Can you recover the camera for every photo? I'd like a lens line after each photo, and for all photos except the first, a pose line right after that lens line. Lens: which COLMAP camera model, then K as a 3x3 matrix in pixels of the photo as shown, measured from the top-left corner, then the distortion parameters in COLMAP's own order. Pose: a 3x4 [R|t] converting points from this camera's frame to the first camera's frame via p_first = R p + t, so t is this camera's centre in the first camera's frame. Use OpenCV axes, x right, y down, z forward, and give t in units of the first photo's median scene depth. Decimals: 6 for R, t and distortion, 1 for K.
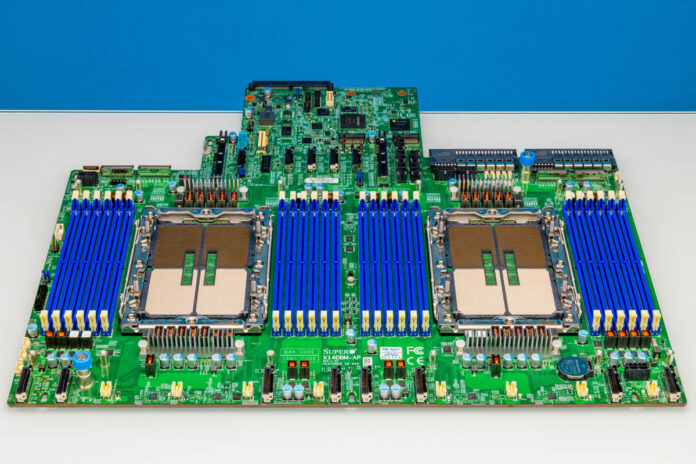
lens RADIAL K [[2187.3, 0, 348.0], [0, 2187.3, 232.0], [0, 0, 1]] dist [0.041699, -0.218003]
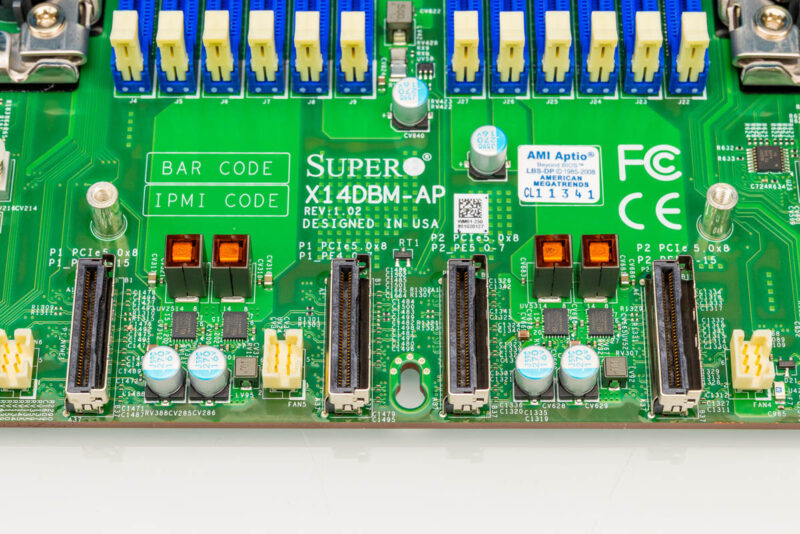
lens RADIAL K [[2514.1, 0, 400.0], [0, 2514.1, 267.0], [0, 0, 1]] dist [0.041699, -0.218003]
pose [[0.999940, 0.006807, -0.008590, 0.002917], [-0.002914, 0.920675, 0.390319, -0.054208], [0.010565, -0.390271, 0.920640, 0.711092]]
